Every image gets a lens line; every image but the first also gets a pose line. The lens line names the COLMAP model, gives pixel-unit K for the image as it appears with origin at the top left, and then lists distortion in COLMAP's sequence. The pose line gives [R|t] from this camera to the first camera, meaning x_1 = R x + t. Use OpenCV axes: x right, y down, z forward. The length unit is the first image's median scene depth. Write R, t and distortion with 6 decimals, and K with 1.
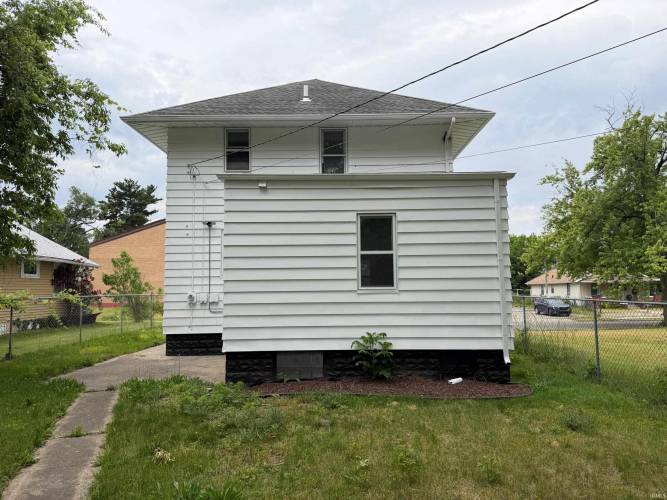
lens RADIAL K [[479.3, 0, 333.0], [0, 479.3, 250.6], [0, 0, 1]] dist [-0.001834, -0.002431]
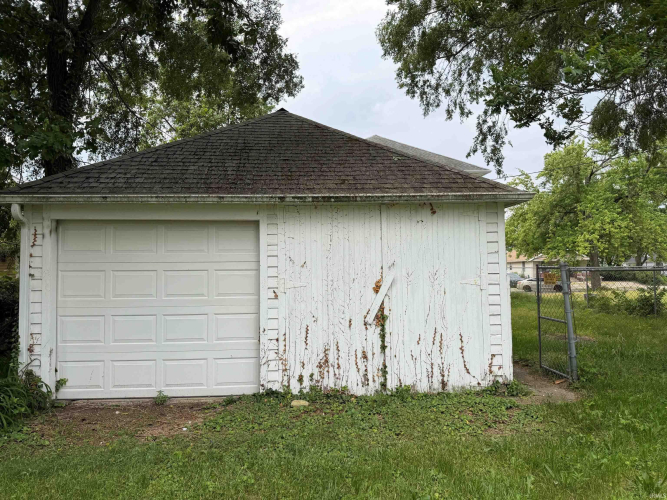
lens RADIAL K [[479.3, 0, 333.1], [0, 479.3, 250.8], [0, 0, 1]] dist [-0.001834, -0.002431]
pose [[0.996892, -0.001889, 0.078759, -0.156336], [-0.001551, 0.999048, 0.043595, -0.020351], [-0.078767, -0.043582, 0.995940, -0.308375]]
